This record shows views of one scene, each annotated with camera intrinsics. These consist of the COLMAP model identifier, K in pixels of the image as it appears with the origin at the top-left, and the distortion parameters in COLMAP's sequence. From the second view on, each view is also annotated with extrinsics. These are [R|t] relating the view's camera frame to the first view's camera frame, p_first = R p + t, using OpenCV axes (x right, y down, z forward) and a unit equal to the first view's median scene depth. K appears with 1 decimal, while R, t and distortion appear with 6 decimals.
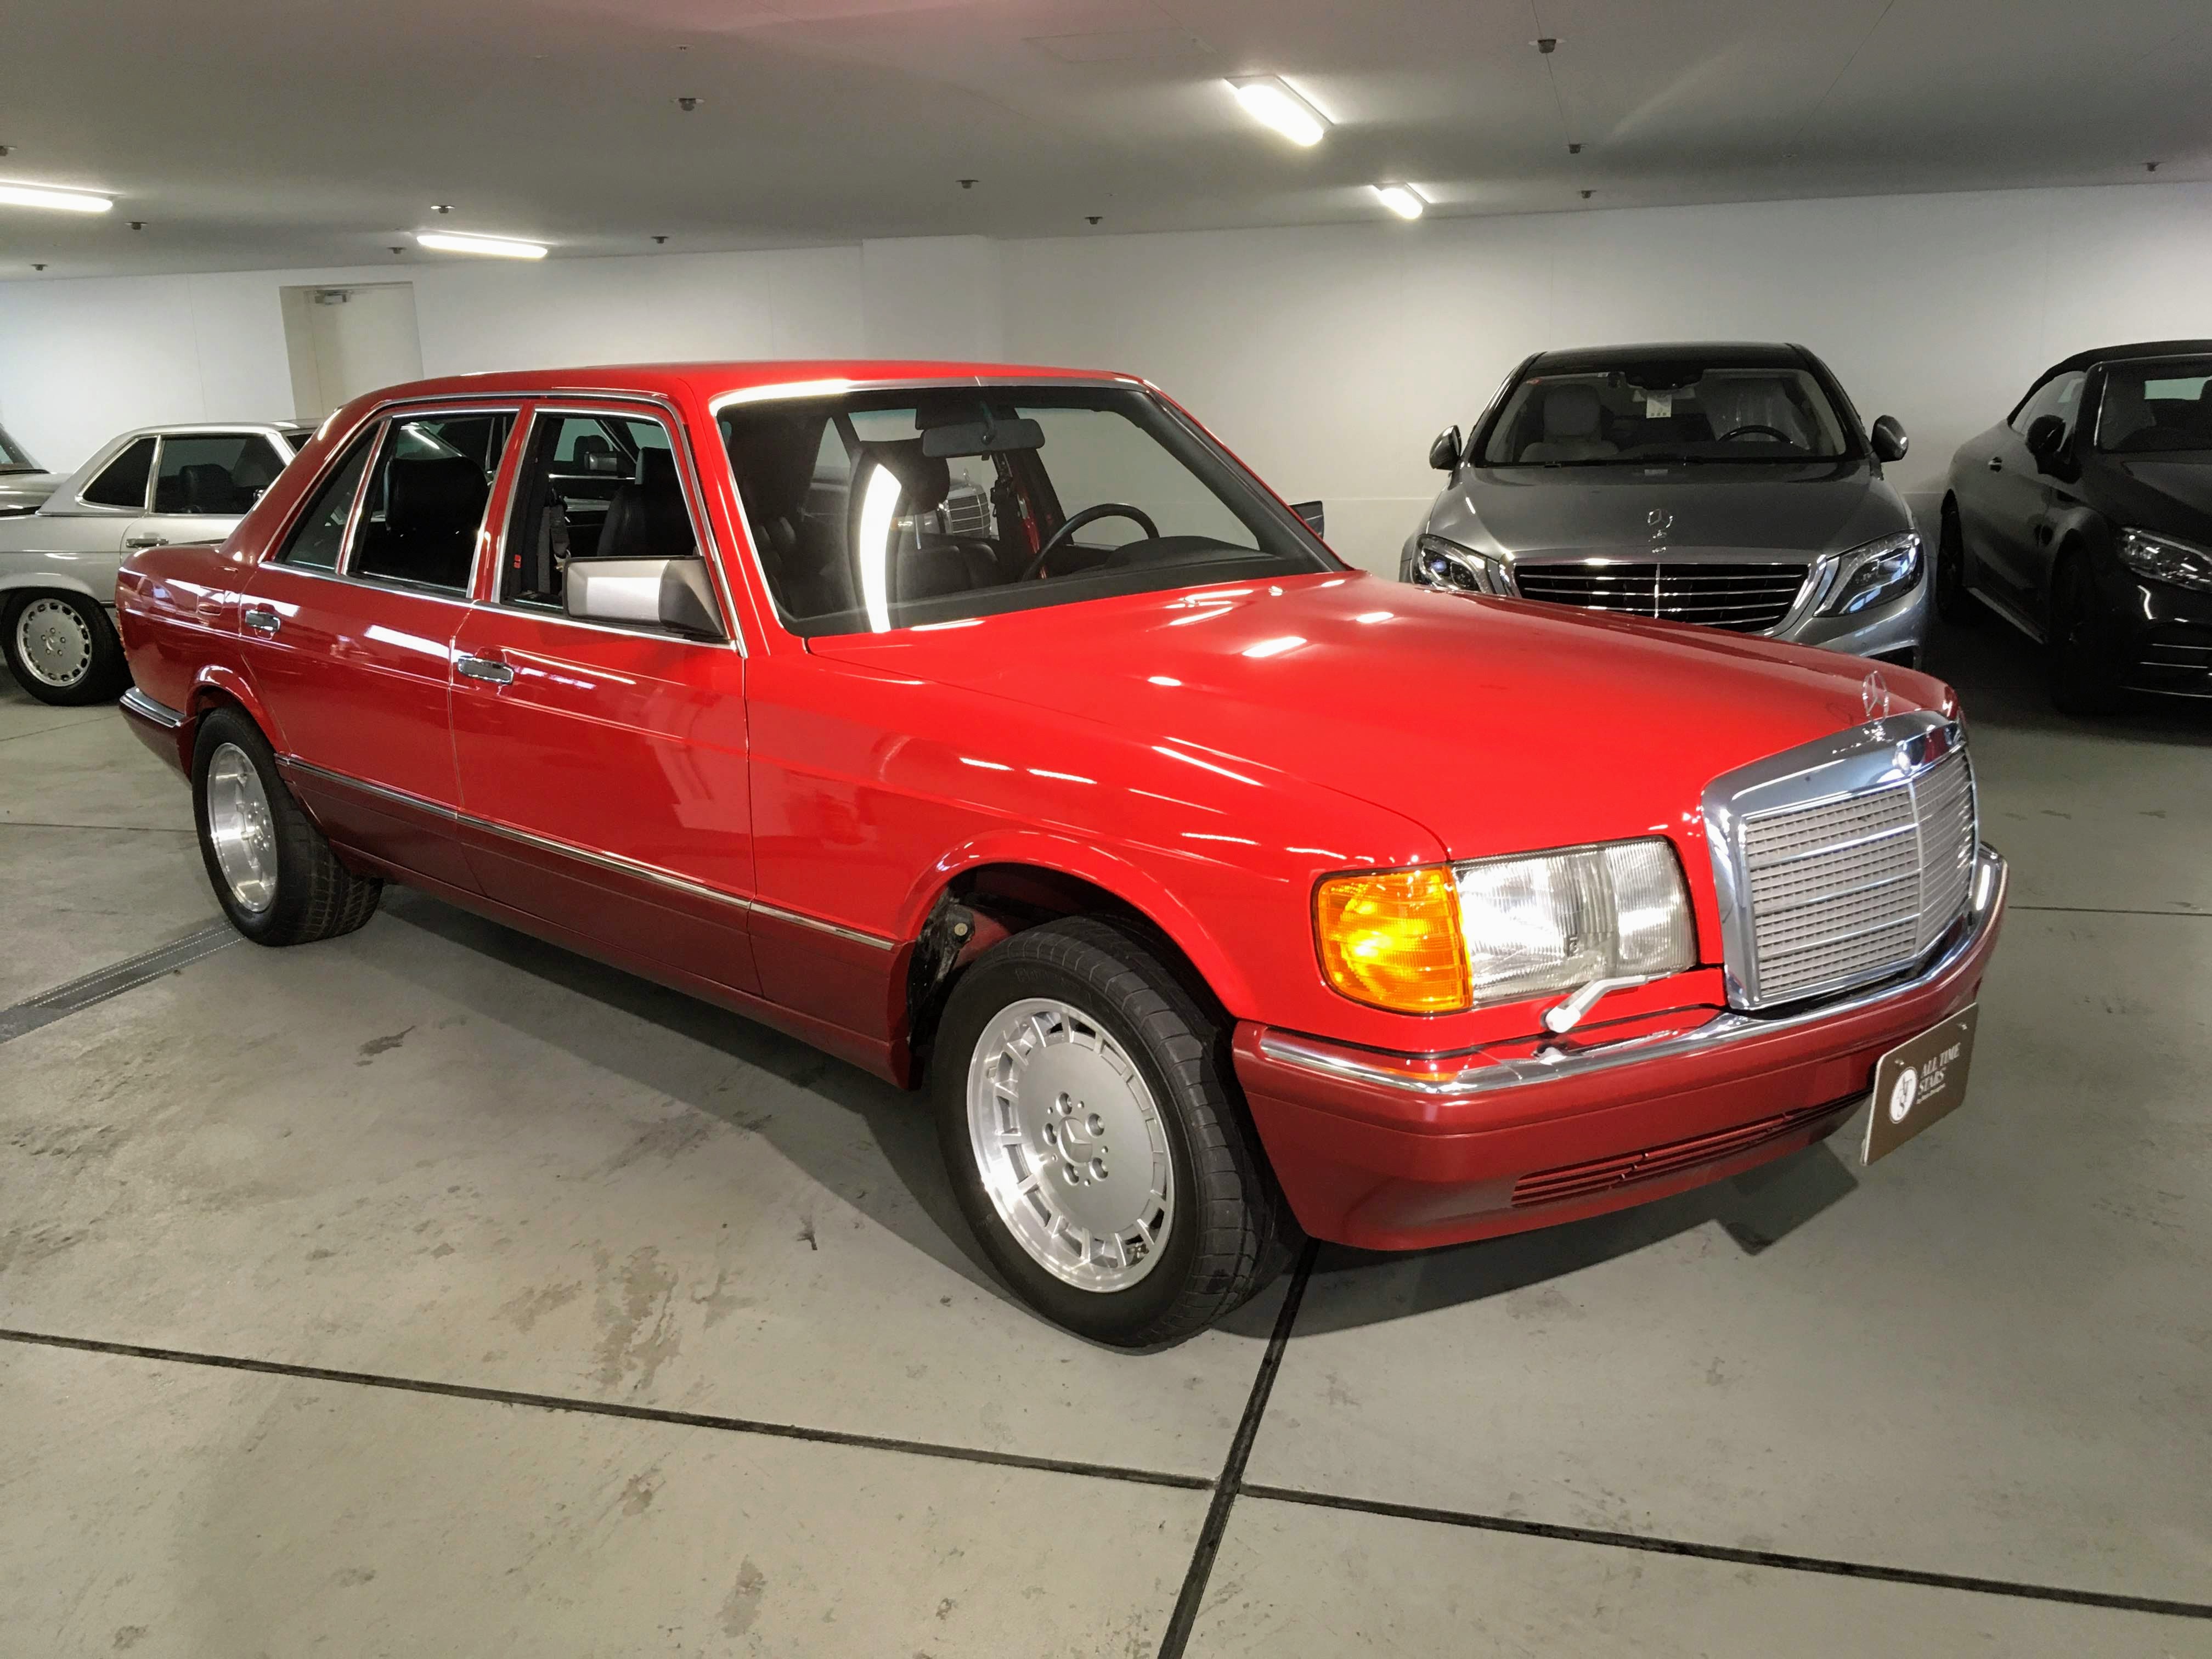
lens RADIAL K [[1876.5, 0, 1105.6], [0, 1876.5, 792.7], [0, 0, 1]] dist [0.069102, -0.111649]
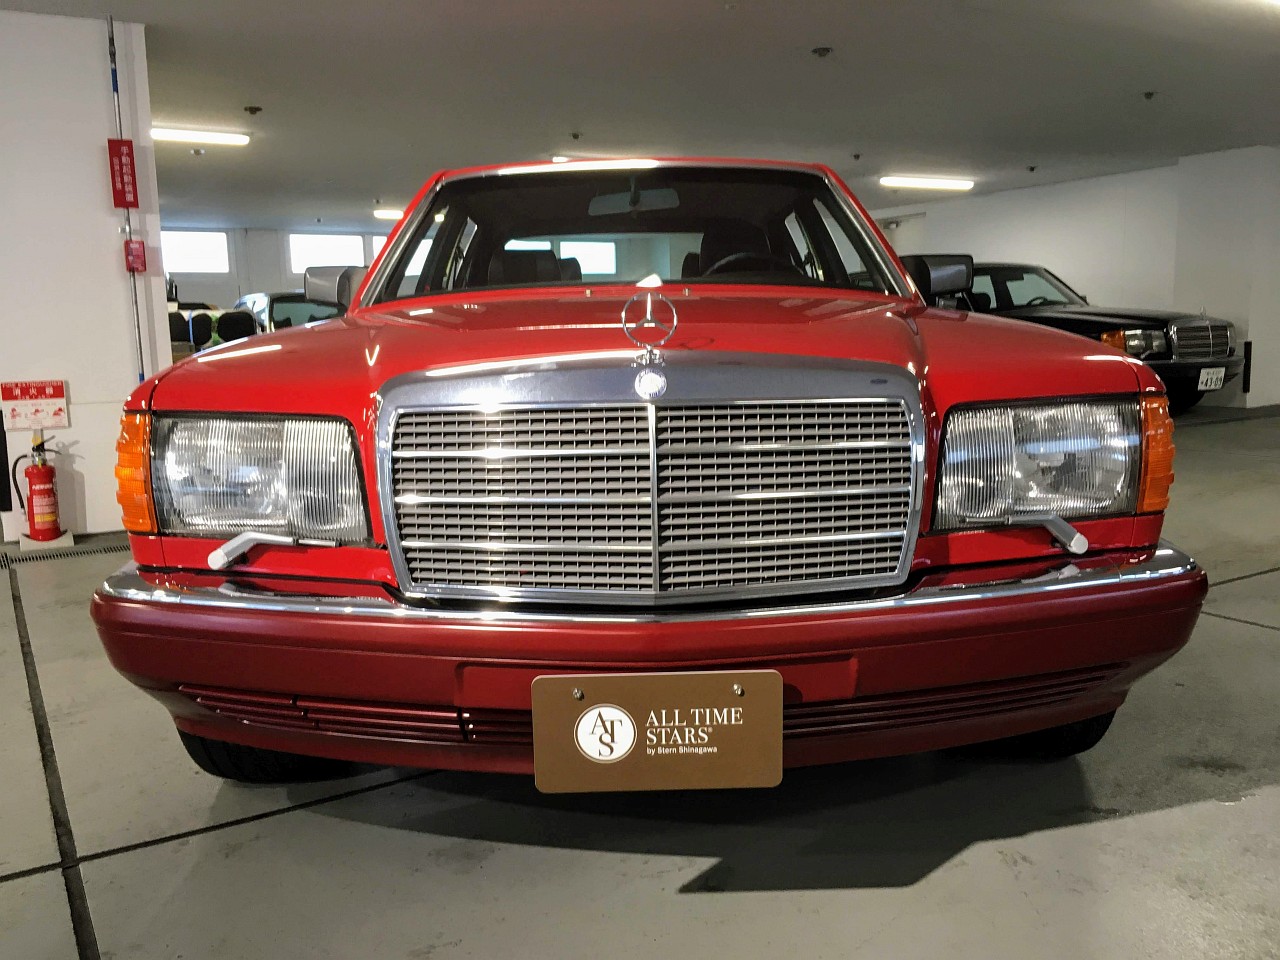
lens RADIAL K [[1085.9, 0, 639.7], [0, 1085.9, 458.7], [0, 0, 1]] dist [0.069102, -0.111649]
pose [[0.726663, 0.089633, -0.681121, 0.713159], [-0.135966, 0.990605, -0.014696, 0.025892], [0.673405, 0.103288, 0.732023, 0.537745]]
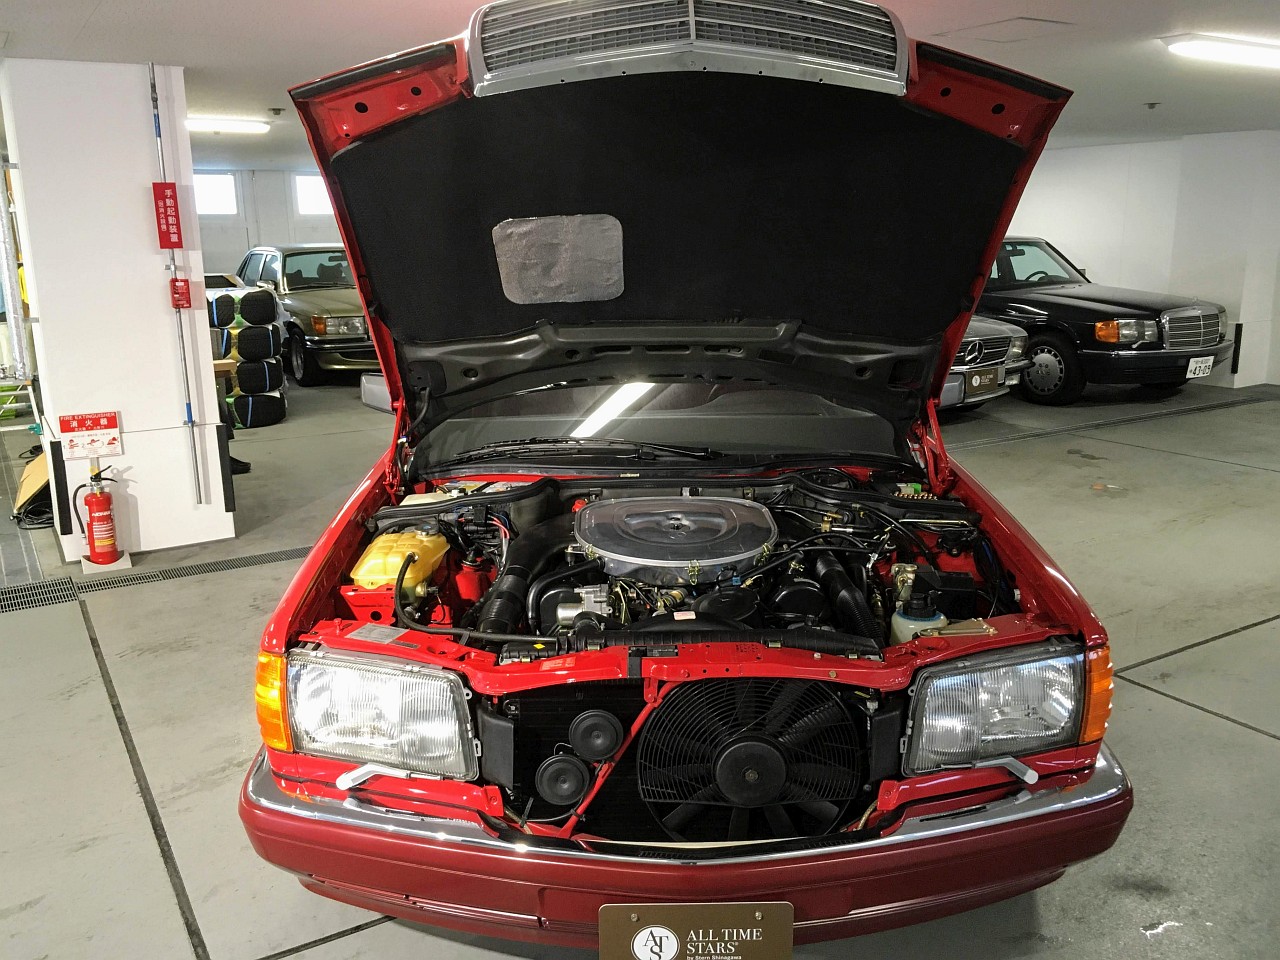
lens RADIAL K [[1085.9, 0, 639.7], [0, 1085.9, 458.7], [0, 0, 1]] dist [0.069102, -0.111649]
pose [[0.726631, 0.158002, -0.668612, 0.752611], [-0.149885, 0.986211, 0.070163, -0.177204], [0.670479, 0.049233, 0.740294, 0.409384]]
